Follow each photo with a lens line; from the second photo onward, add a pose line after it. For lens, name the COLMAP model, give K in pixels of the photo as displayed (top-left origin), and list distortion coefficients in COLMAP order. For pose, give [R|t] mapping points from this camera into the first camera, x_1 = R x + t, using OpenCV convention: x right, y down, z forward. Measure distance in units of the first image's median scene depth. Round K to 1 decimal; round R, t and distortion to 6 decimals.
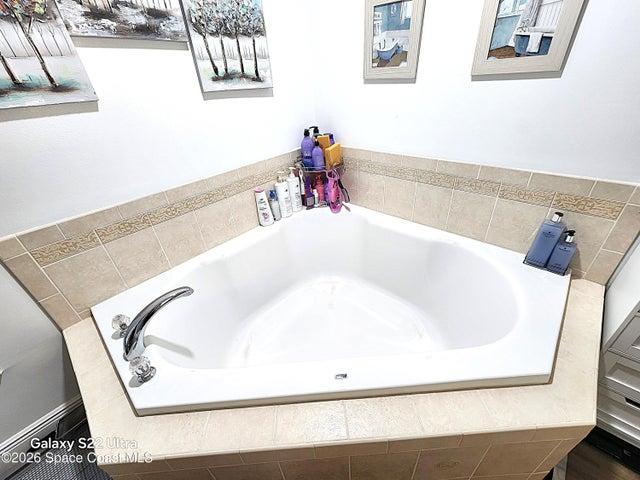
lens RADIAL K [[265.0, 0, 319.9], [0, 265.0, 240.2], [0, 0, 1]] dist [-0.004346, 0.001497]
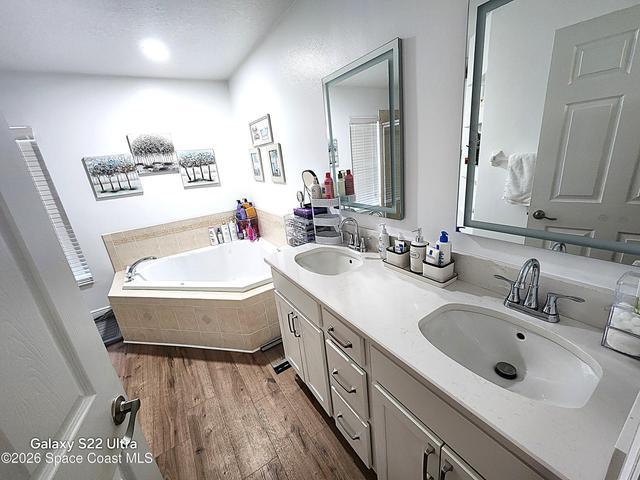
lens RADIAL K [[265.0, 0, 320.1], [0, 265.0, 242.1], [0, 0, 1]] dist [-0.004346, 0.001497]
pose [[0.962483, 0.048054, -0.267053, 1.350277], [-0.105013, 0.973467, -0.203310, 0.298967], [0.250198, 0.223726, 0.941991, -0.843556]]
